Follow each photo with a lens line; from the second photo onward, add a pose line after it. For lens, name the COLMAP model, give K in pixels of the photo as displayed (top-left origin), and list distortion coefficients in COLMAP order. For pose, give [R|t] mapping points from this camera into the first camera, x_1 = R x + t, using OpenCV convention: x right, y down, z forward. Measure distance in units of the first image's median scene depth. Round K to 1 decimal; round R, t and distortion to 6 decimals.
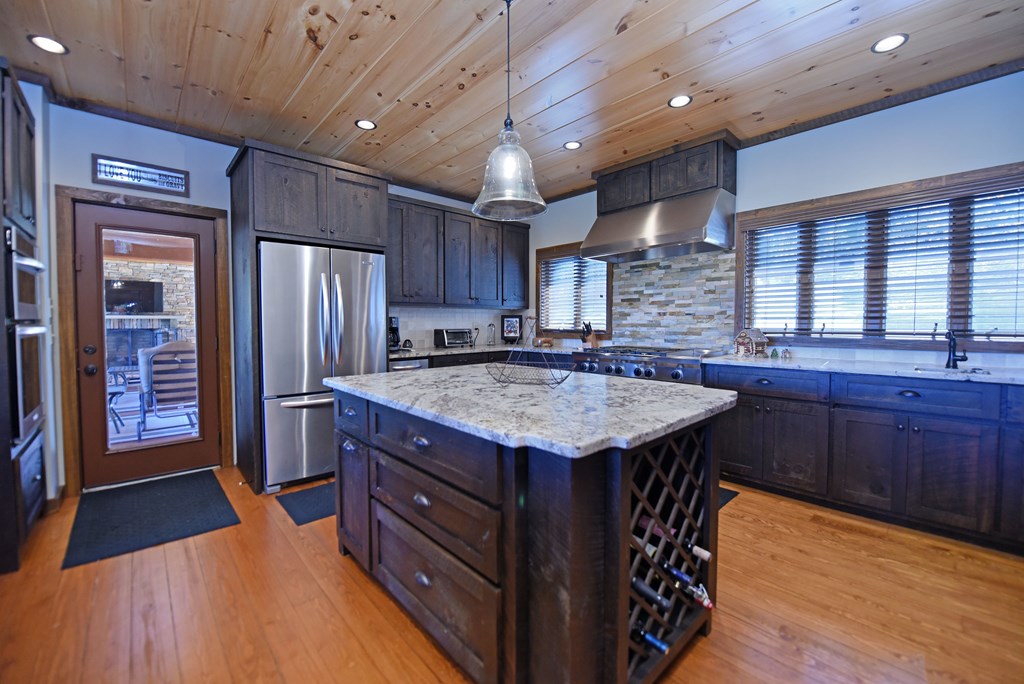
lens RADIAL K [[410.7, 0, 508.9], [0, 410.7, 337.1], [0, 0, 1]] dist [-0.015378, -0.000326]
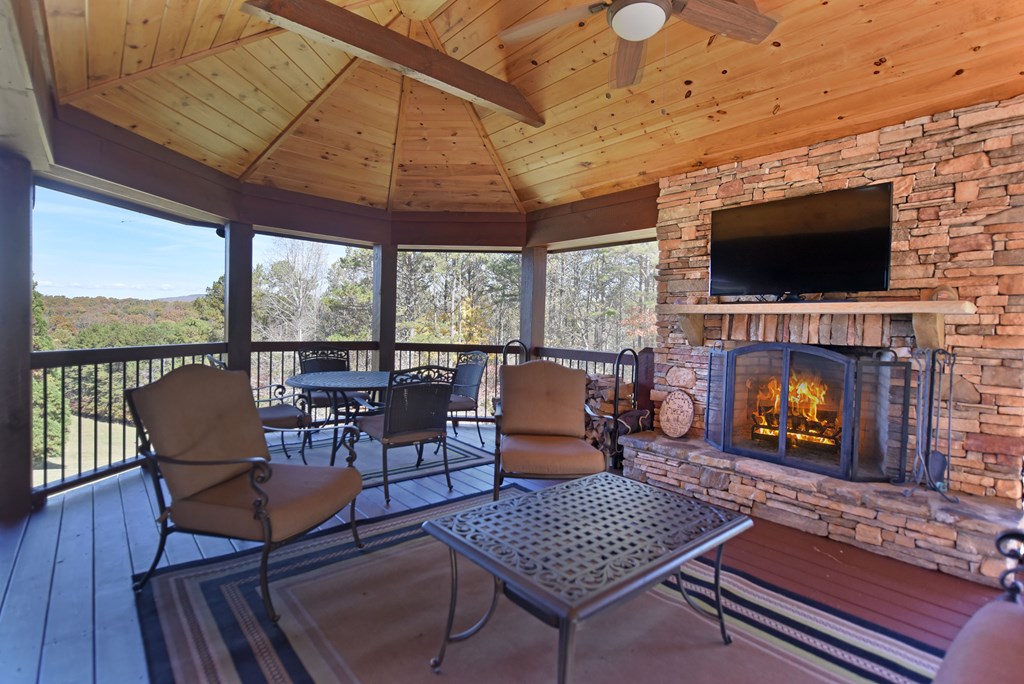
lens RADIAL K [[493.9, 0, 513.1], [0, 493.9, 344.6], [0, 0, 1]] dist [-0.004244, -0.000028]
pose [[-0.034823, 0.042482, -0.998490, -0.488435], [-0.059103, 0.997260, 0.044491, -0.023012], [0.997644, 0.060563, -0.032217, 0.739234]]
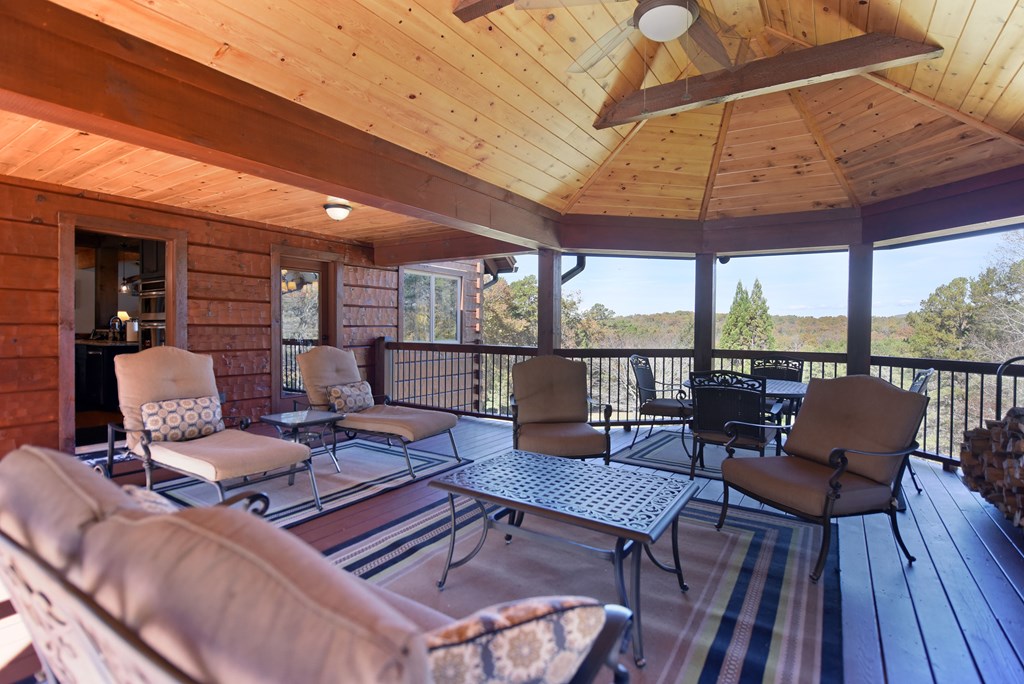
lens RADIAL K [[493.9, 0, 513.9], [0, 493.9, 333.8], [0, 0, 1]] dist [-0.004244, -0.000028]
pose [[-0.968720, -0.005107, -0.248103, -0.738620], [-0.016854, 0.998834, 0.045244, -0.039101], [0.247583, 0.048011, -0.967676, 1.313965]]
